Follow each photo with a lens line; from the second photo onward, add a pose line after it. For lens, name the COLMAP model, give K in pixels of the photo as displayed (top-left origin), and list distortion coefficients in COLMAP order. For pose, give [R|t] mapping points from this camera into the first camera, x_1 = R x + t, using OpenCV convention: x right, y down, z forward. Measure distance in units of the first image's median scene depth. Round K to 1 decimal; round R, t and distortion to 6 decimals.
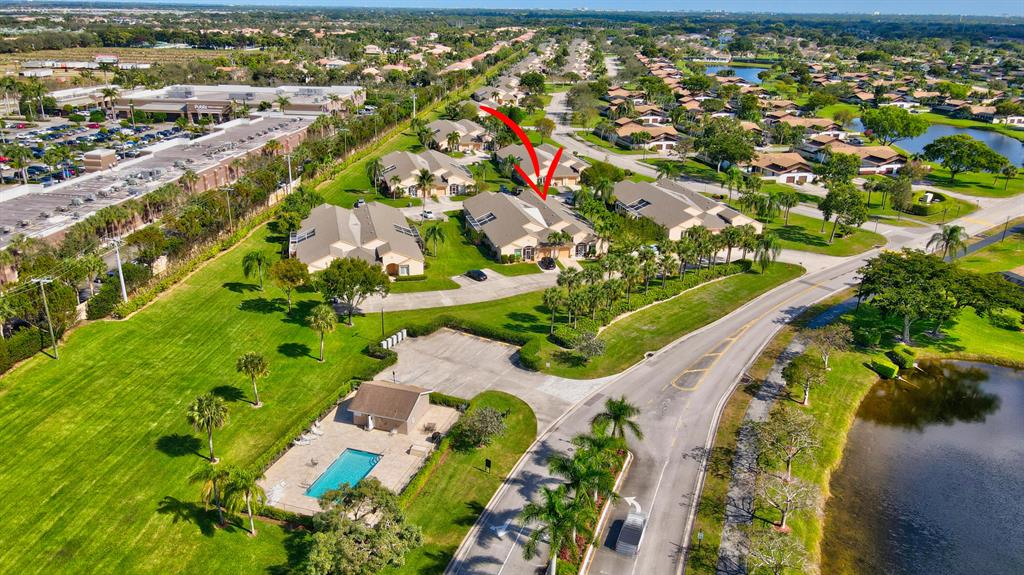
lens RADIAL K [[761.6, 0, 512.0], [0, 761.6, 287.5], [0, 0, 1]] dist [0.006460, 0.005174]
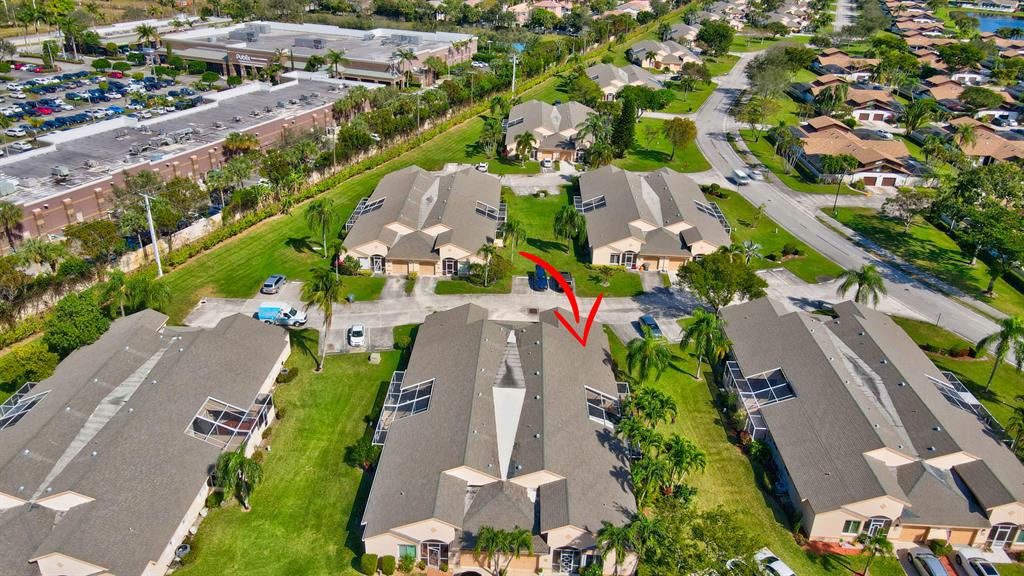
lens RADIAL K [[761.6, 0, 512.0], [0, 761.6, 288.0], [0, 0, 1]] dist [0.006460, 0.005174]
pose [[0.960304, 0.136305, -0.243388, 0.074174], [-0.113554, 0.987942, 0.105242, -0.122141], [0.254799, -0.073427, 0.964202, 0.318615]]
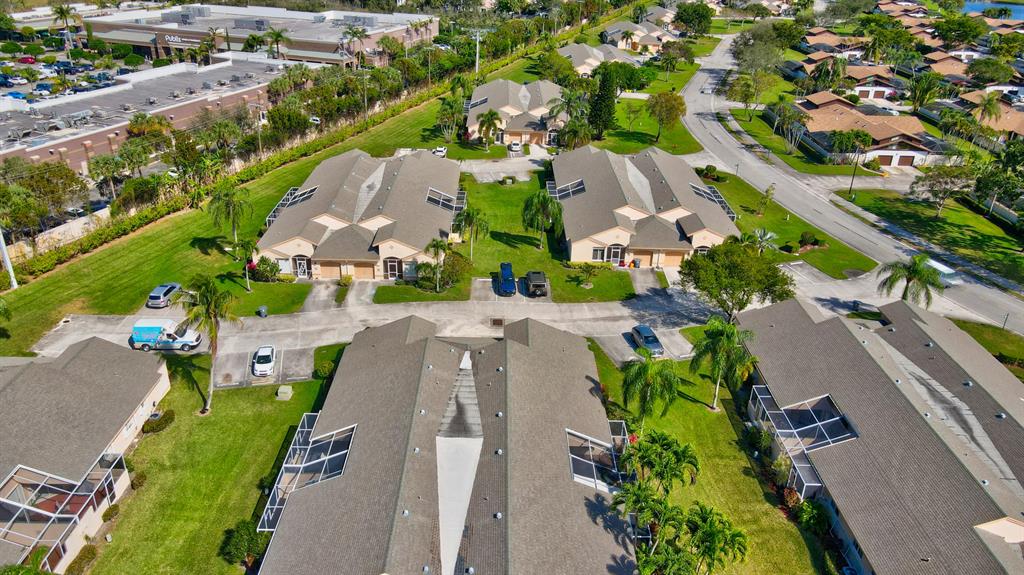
lens RADIAL K [[761.6, 0, 512.0], [0, 761.6, 287.5], [0, 0, 1]] dist [0.006460, 0.005174]
pose [[0.970191, 0.114503, -0.213583, 0.061687], [-0.094916, 0.990466, 0.099844, -0.116134], [0.222980, -0.076595, 0.971809, 0.395257]]
